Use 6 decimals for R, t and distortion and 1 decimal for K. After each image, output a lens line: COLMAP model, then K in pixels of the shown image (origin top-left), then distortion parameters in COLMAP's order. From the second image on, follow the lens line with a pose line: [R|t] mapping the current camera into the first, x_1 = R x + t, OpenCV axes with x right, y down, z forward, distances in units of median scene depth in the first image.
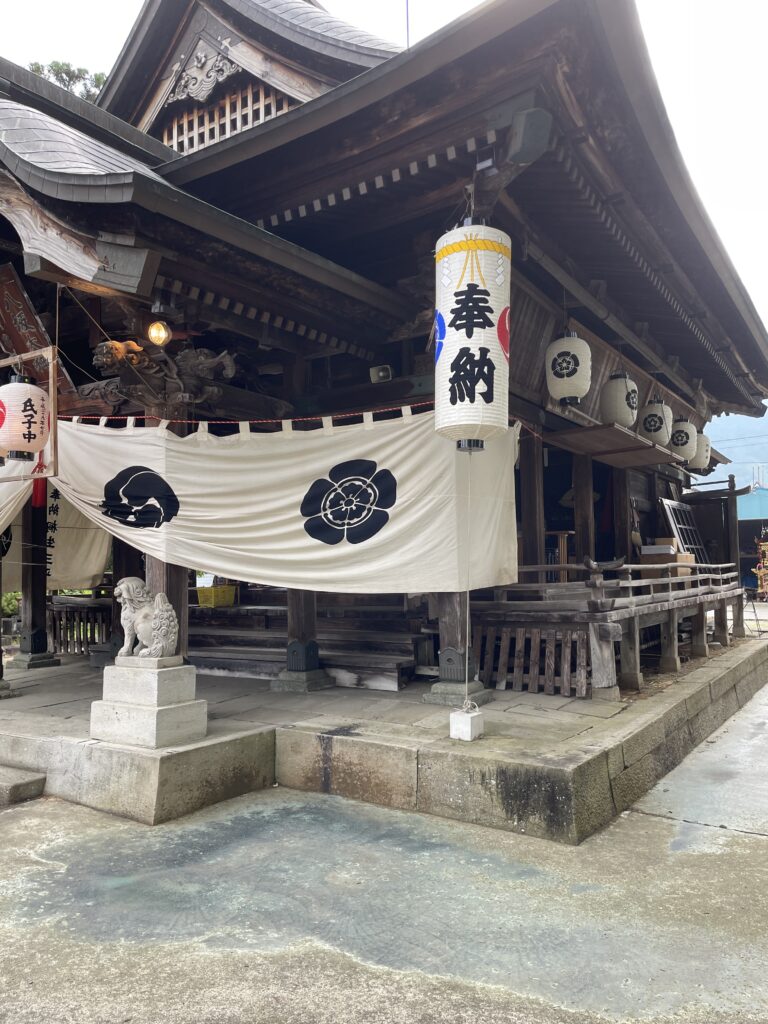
lens RADIAL K [[775.1, 0, 378.0], [0, 775.1, 515.6], [0, 0, 1]] dist [0.097536, -0.125134]
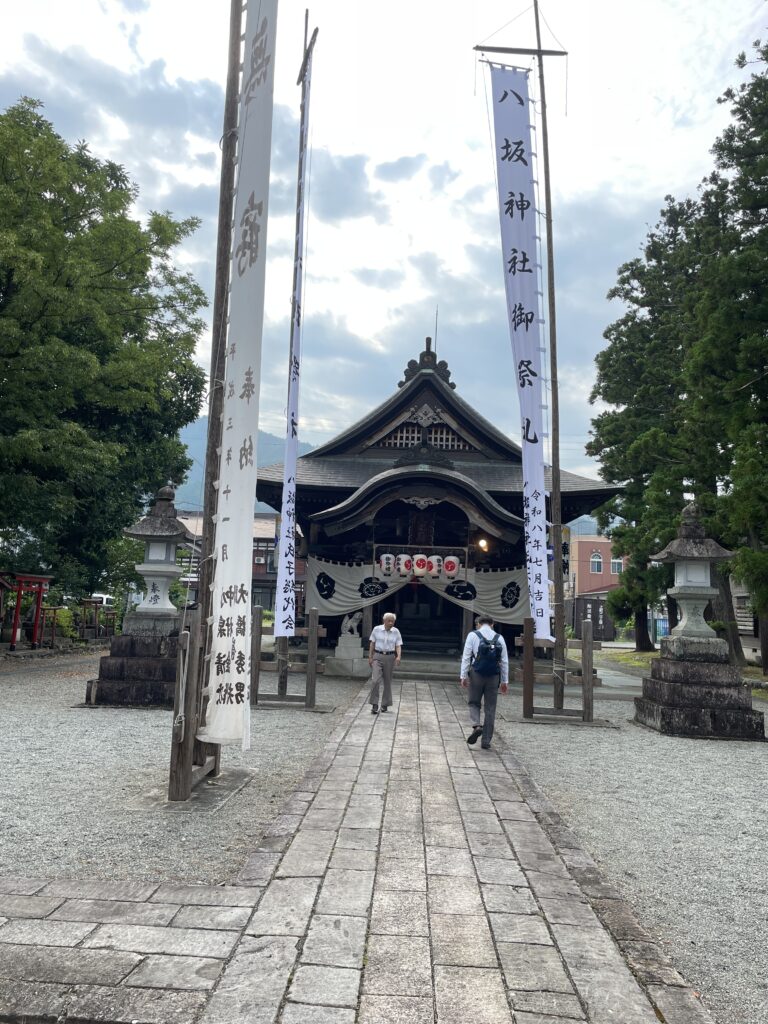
lens RADIAL K [[784.1, 0, 378.7], [0, 784.1, 497.4], [0, 0, 1]] dist [0.100456, -0.000718]
pose [[0.862157, 0.116951, 0.492959, -2.274059], [-0.091475, 0.992935, -0.075583, -0.128739], [-0.498316, 0.020071, 0.866763, -1.636732]]
